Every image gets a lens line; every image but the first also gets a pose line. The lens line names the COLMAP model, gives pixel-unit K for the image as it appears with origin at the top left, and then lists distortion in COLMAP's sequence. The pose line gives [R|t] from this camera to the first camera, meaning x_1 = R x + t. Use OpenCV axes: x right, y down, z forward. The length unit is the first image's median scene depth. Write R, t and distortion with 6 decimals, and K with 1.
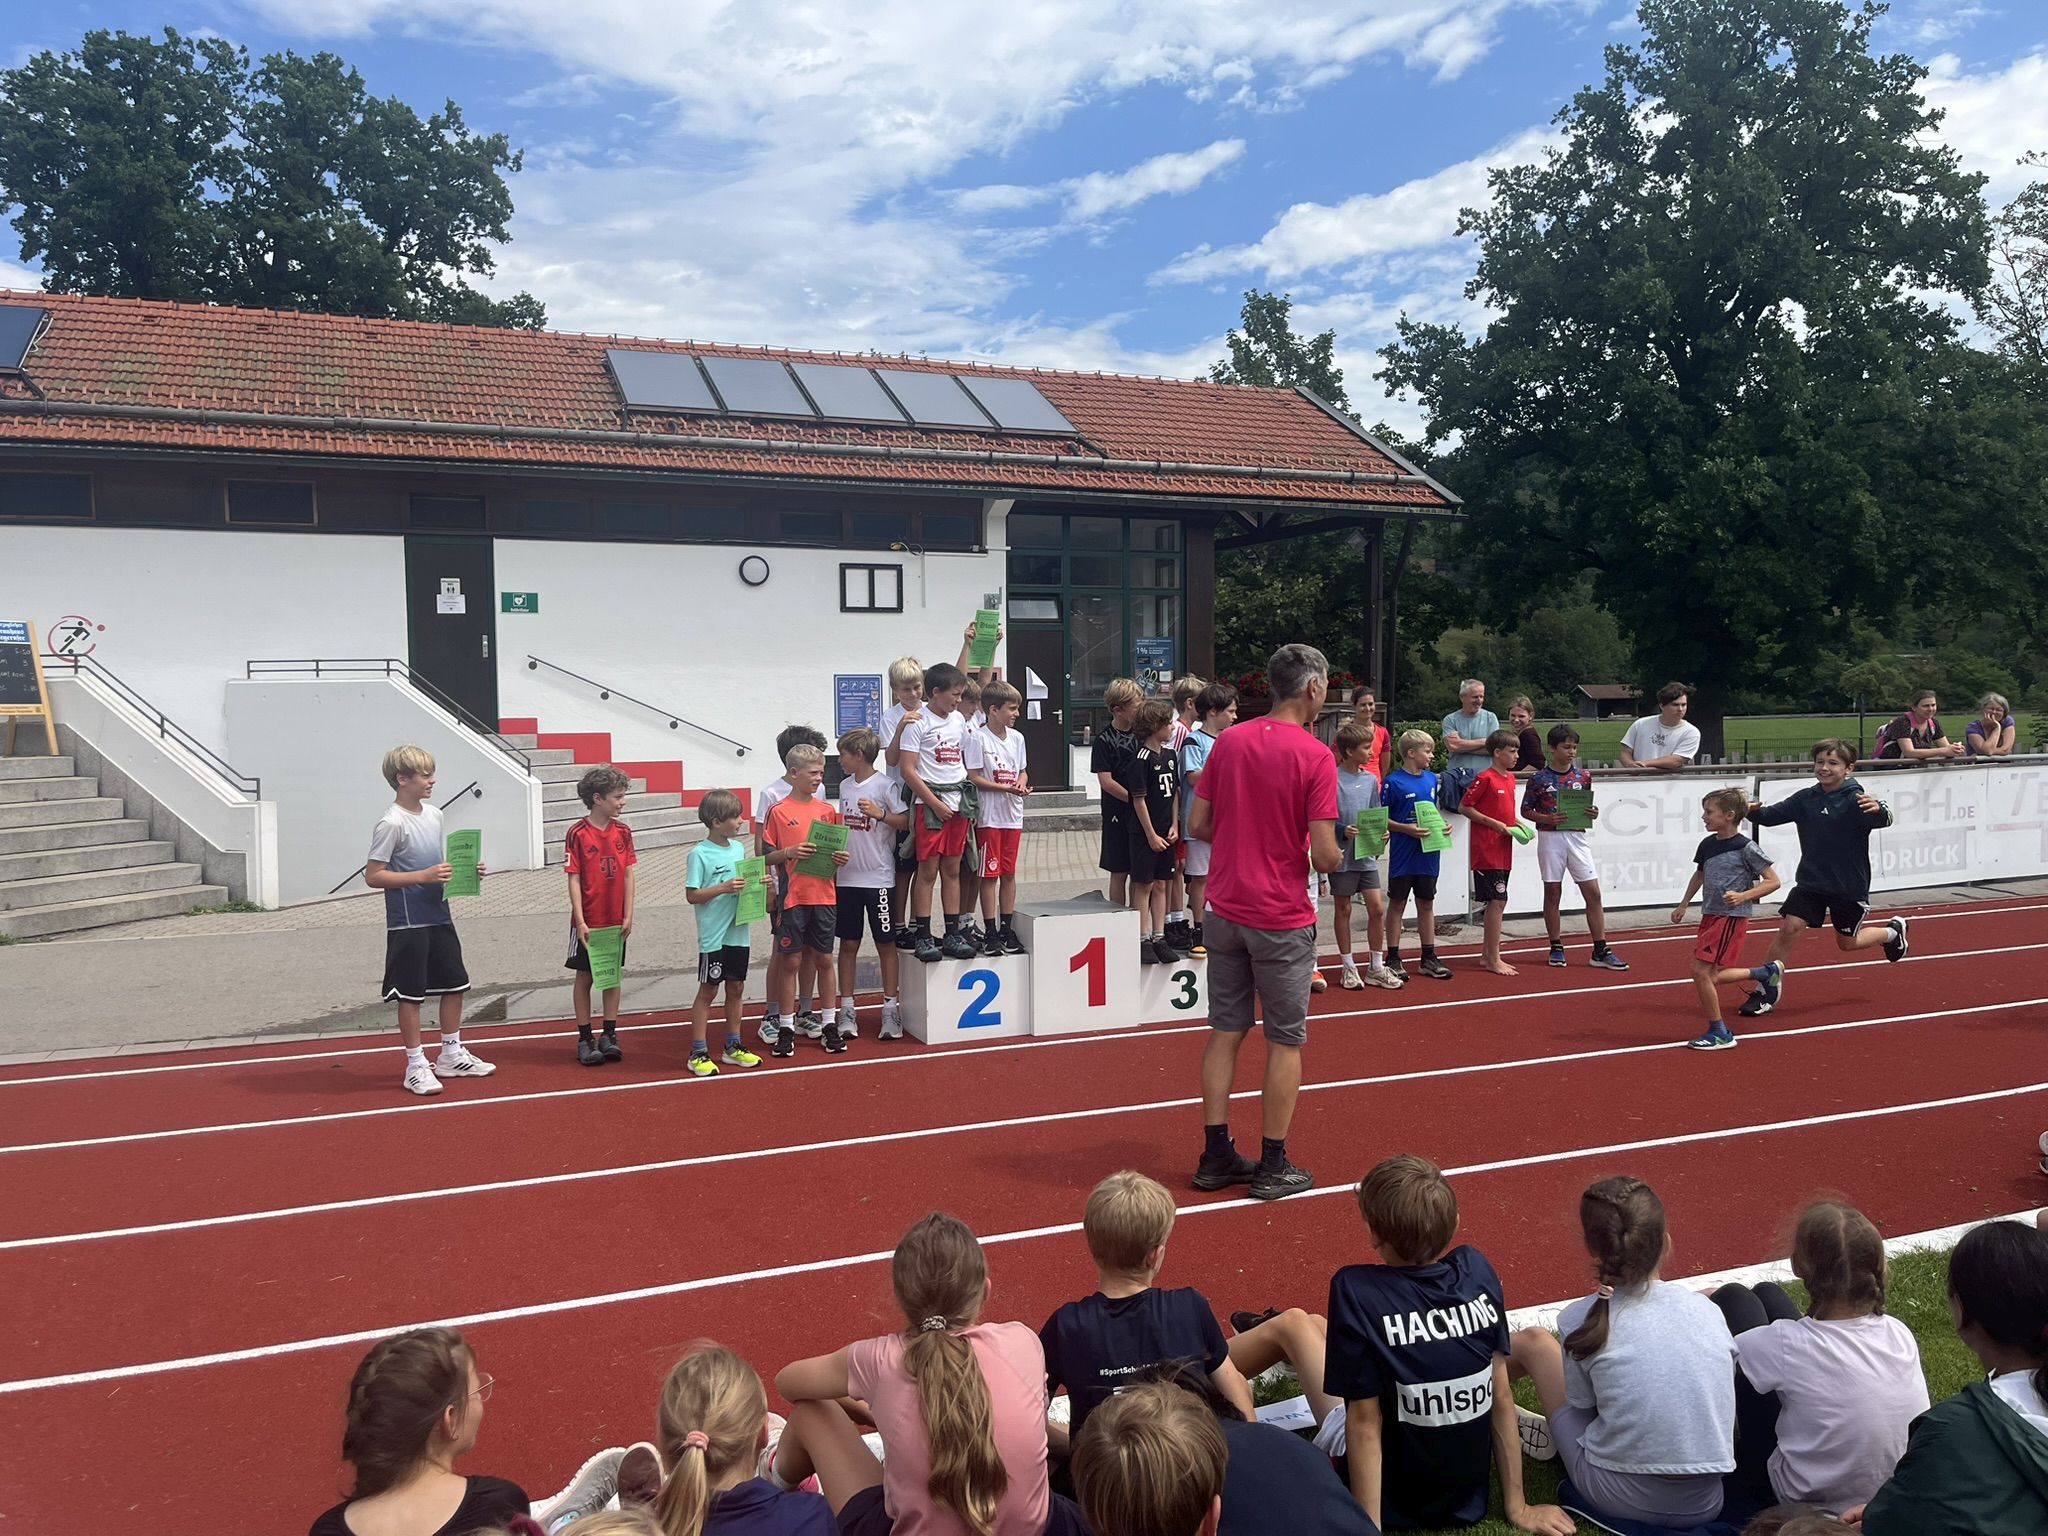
lens RADIAL K [[1559.1, 0, 1010.9], [0, 1559.1, 773.6], [0, 0, 1]] dist [0.063254, -0.088753]
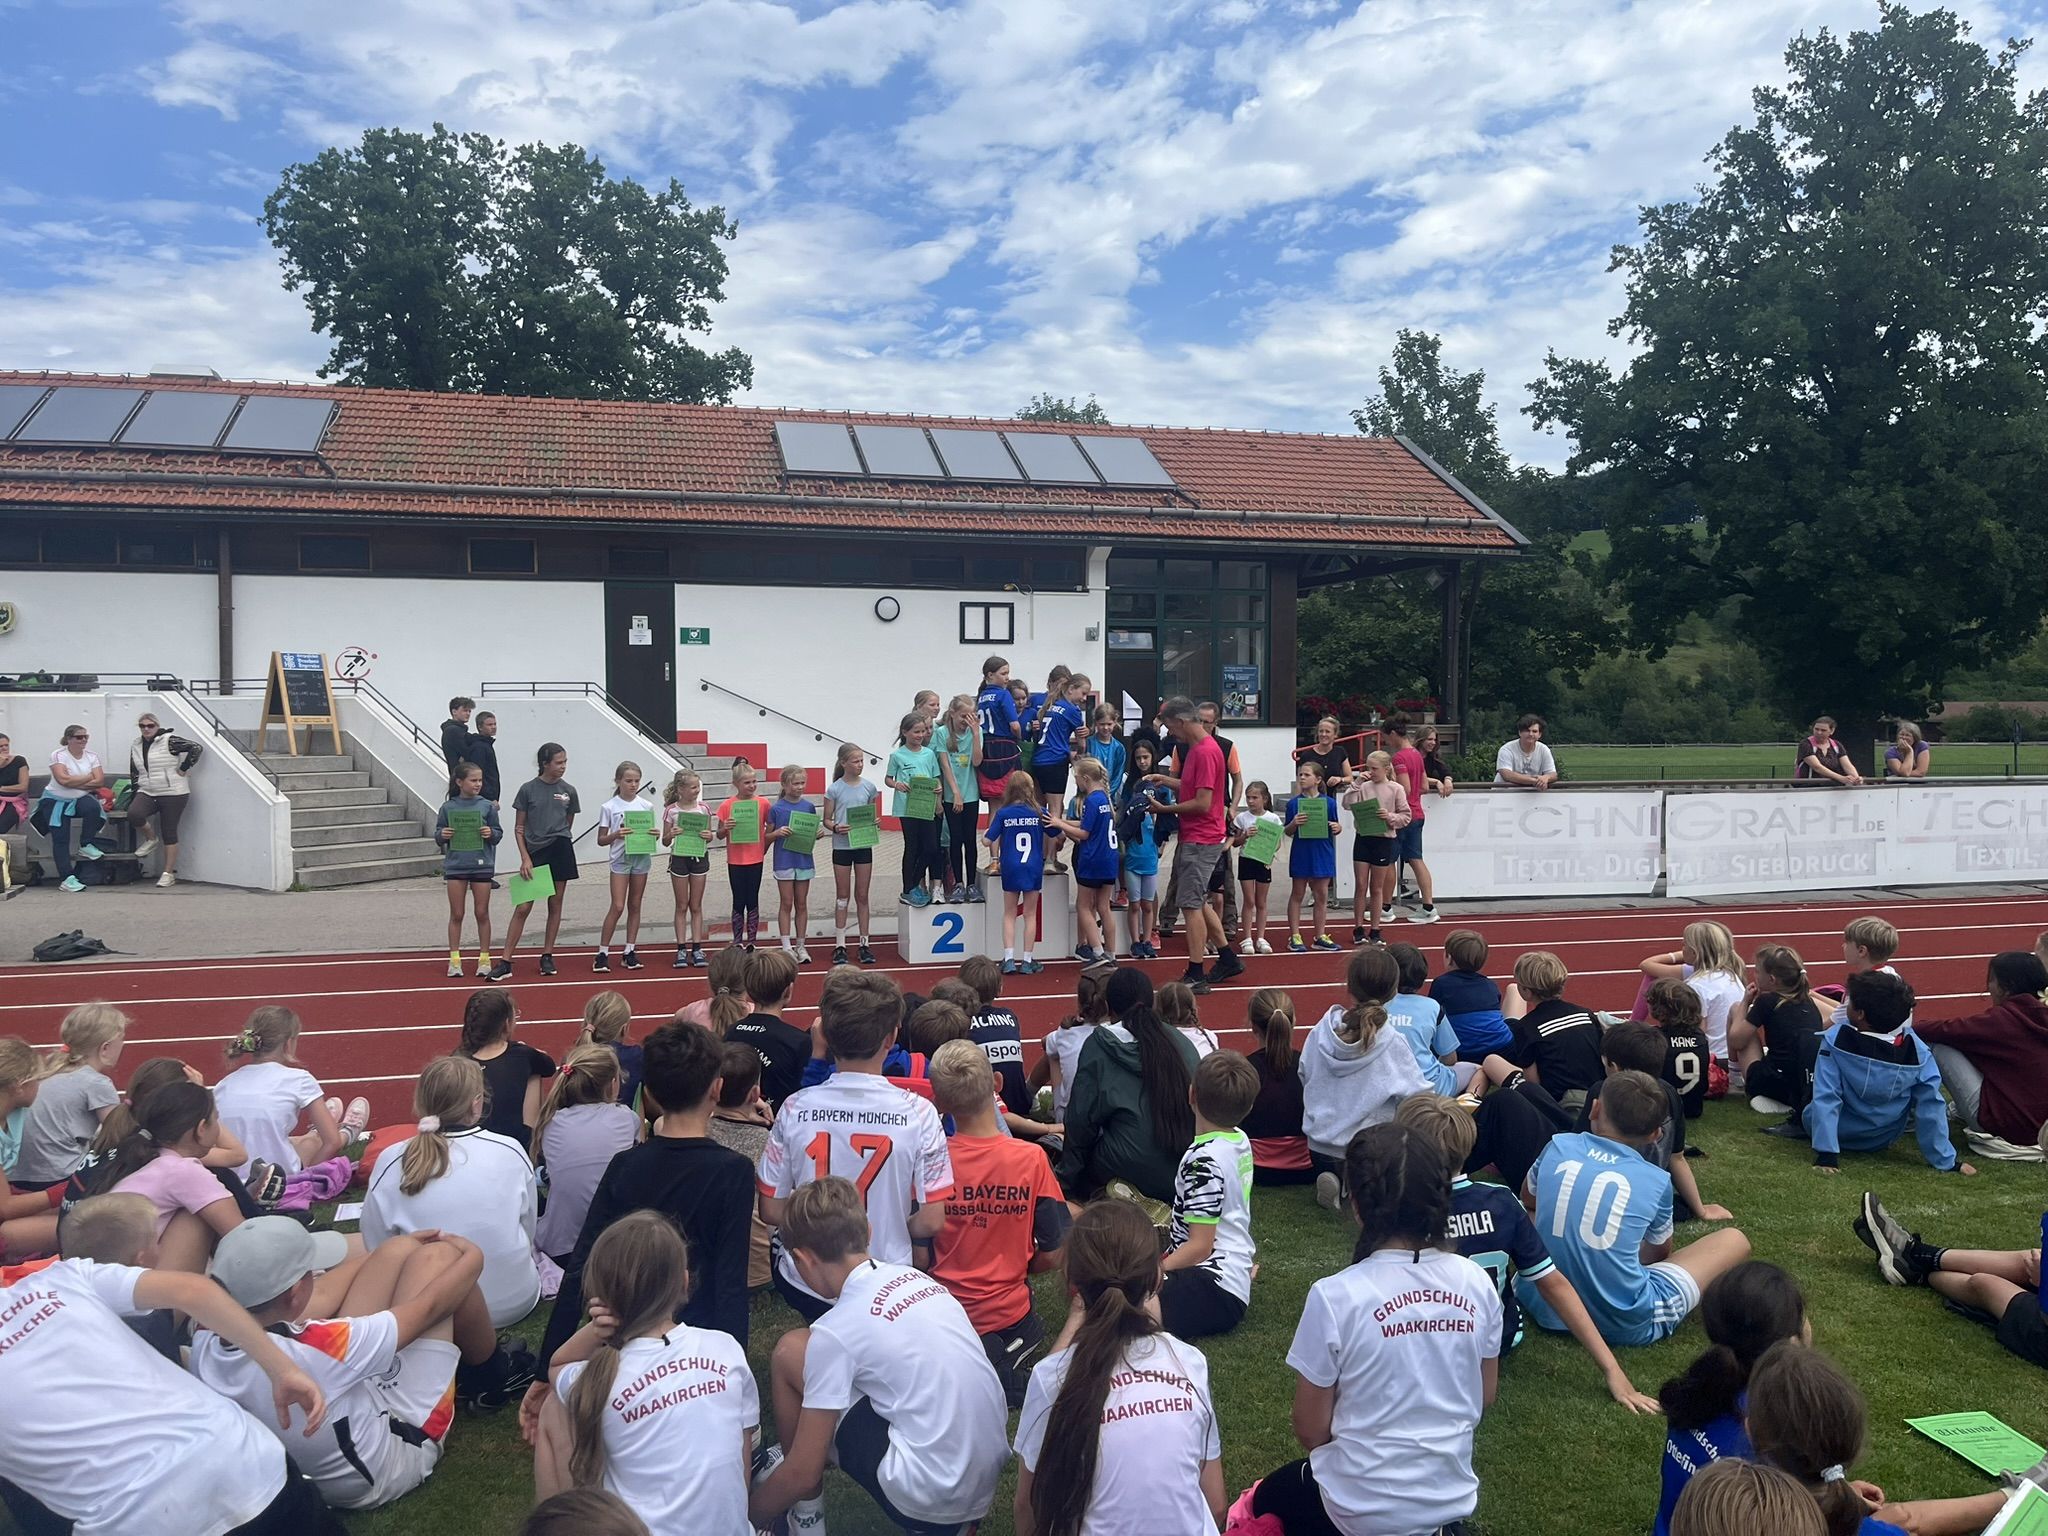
lens RADIAL K [[1559.1, 0, 1010.9], [0, 1559.1, 773.6], [0, 0, 1]] dist [0.063254, -0.088753]
pose [[0.990397, 0.014613, -0.137475, 0.088839], [-0.016018, 0.999830, -0.009122, 0.004593], [0.137318, 0.011236, 0.990463, -0.152759]]
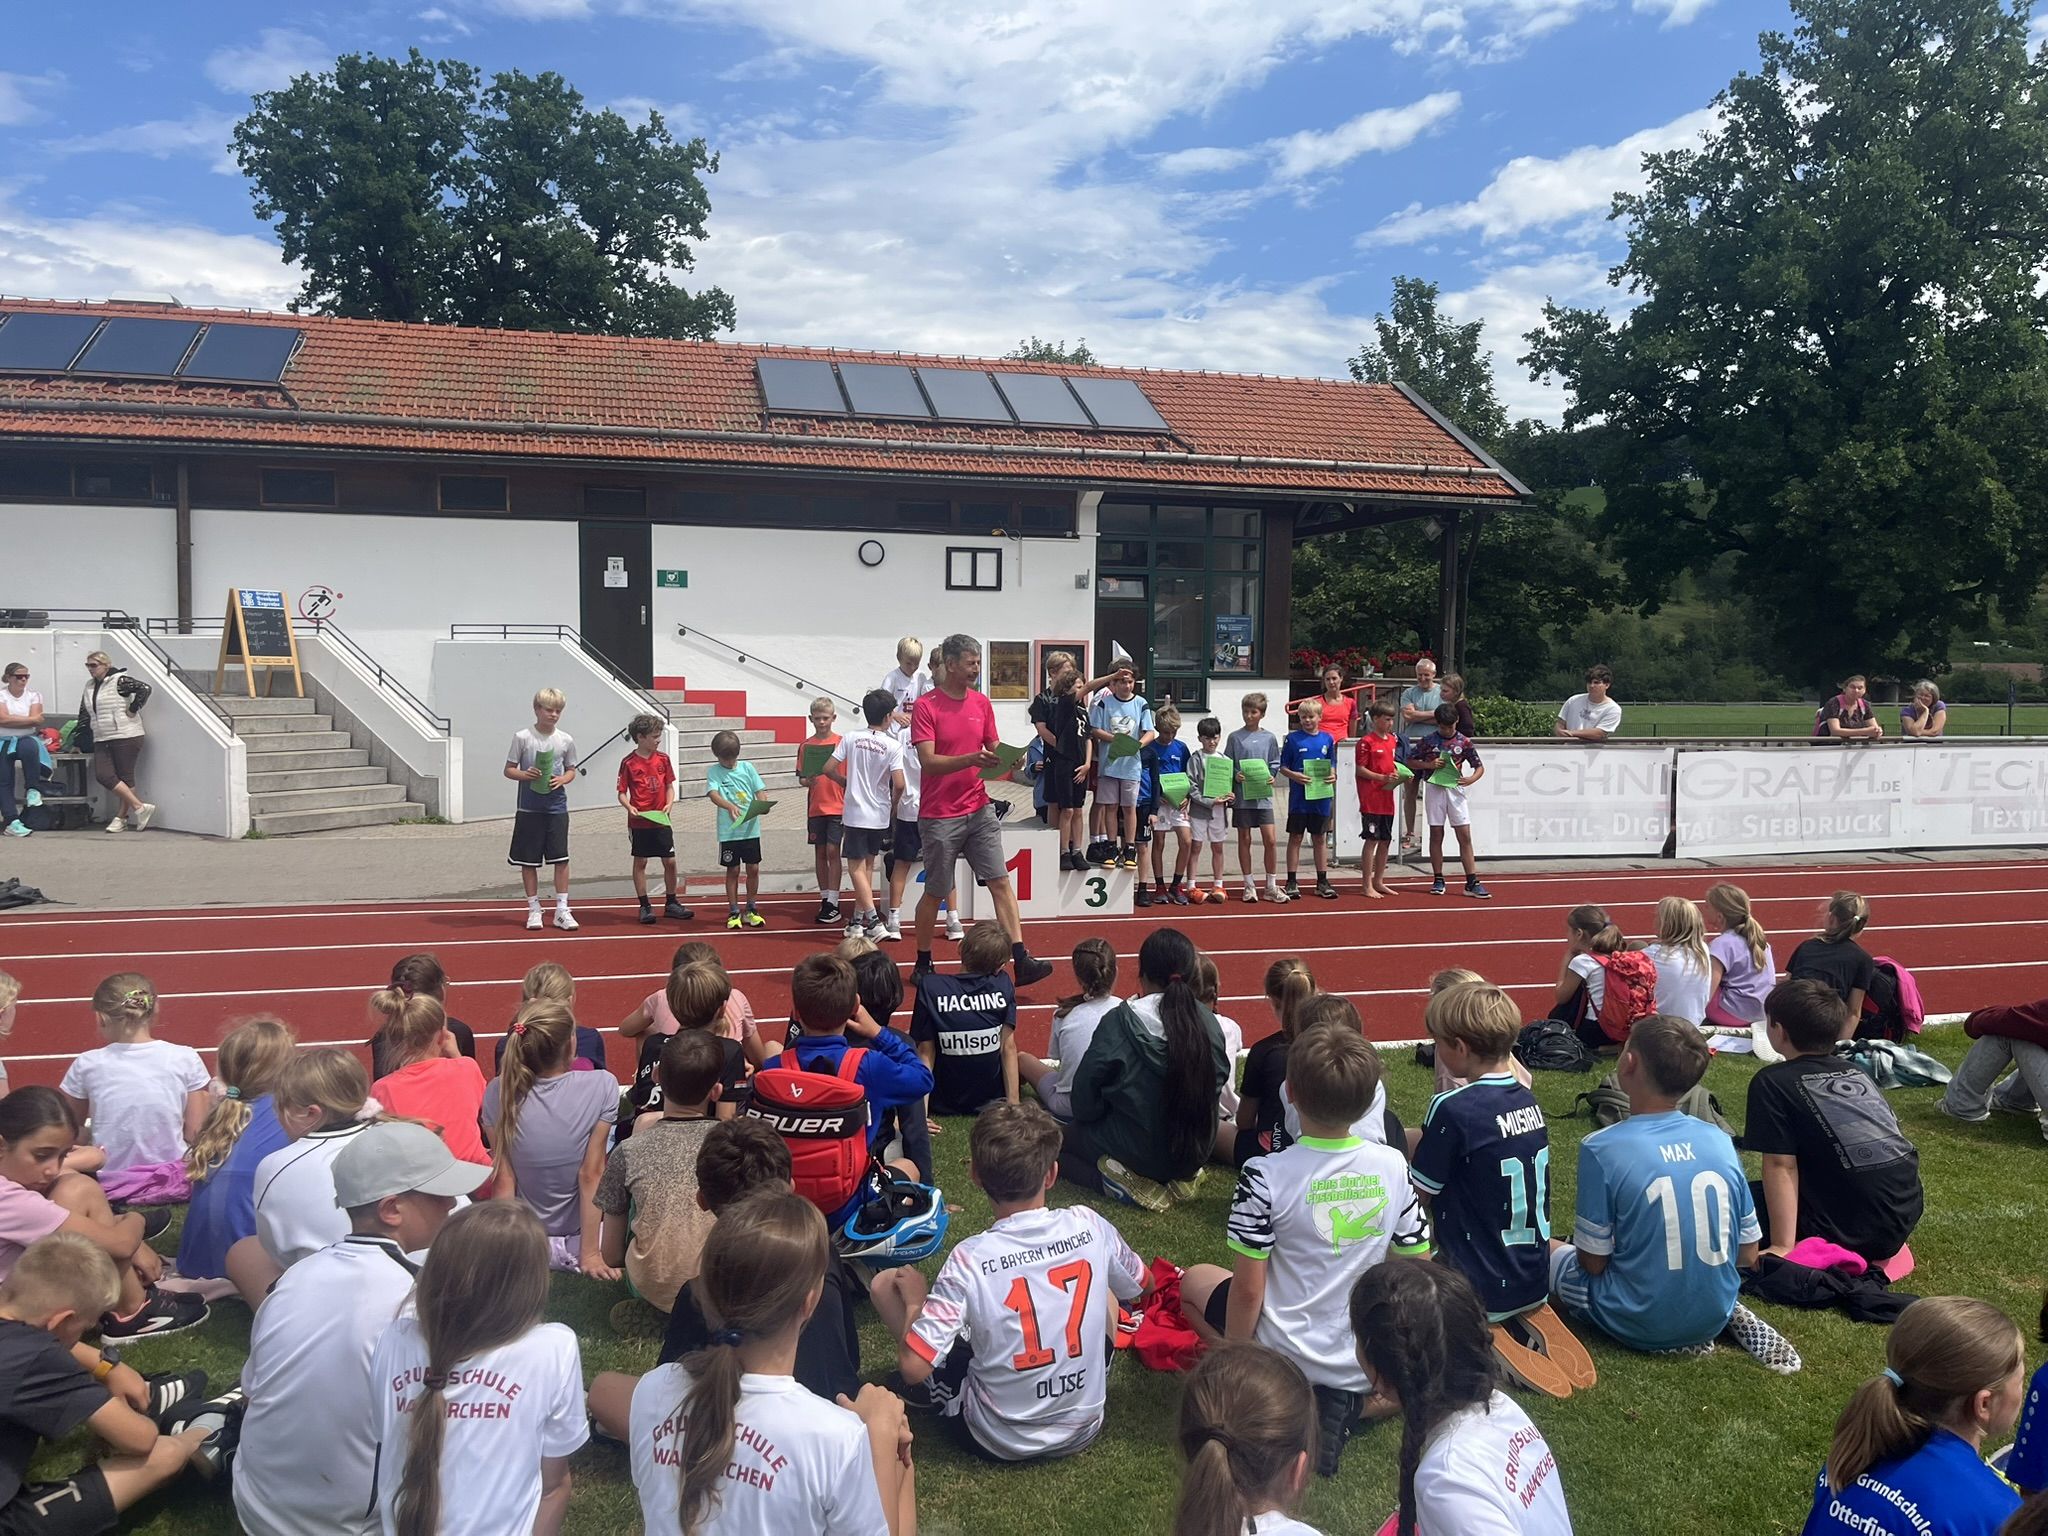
lens RADIAL K [[1562.0, 0, 1008.4], [0, 1562.0, 761.1], [0, 0, 1]] dist [0.058826, -0.079856]
pose [[0.991433, 0.027695, -0.127645, 0.082829], [-0.026182, 0.999566, 0.013518, 0.005188], [0.127964, -0.010060, 0.991728, -0.126076]]
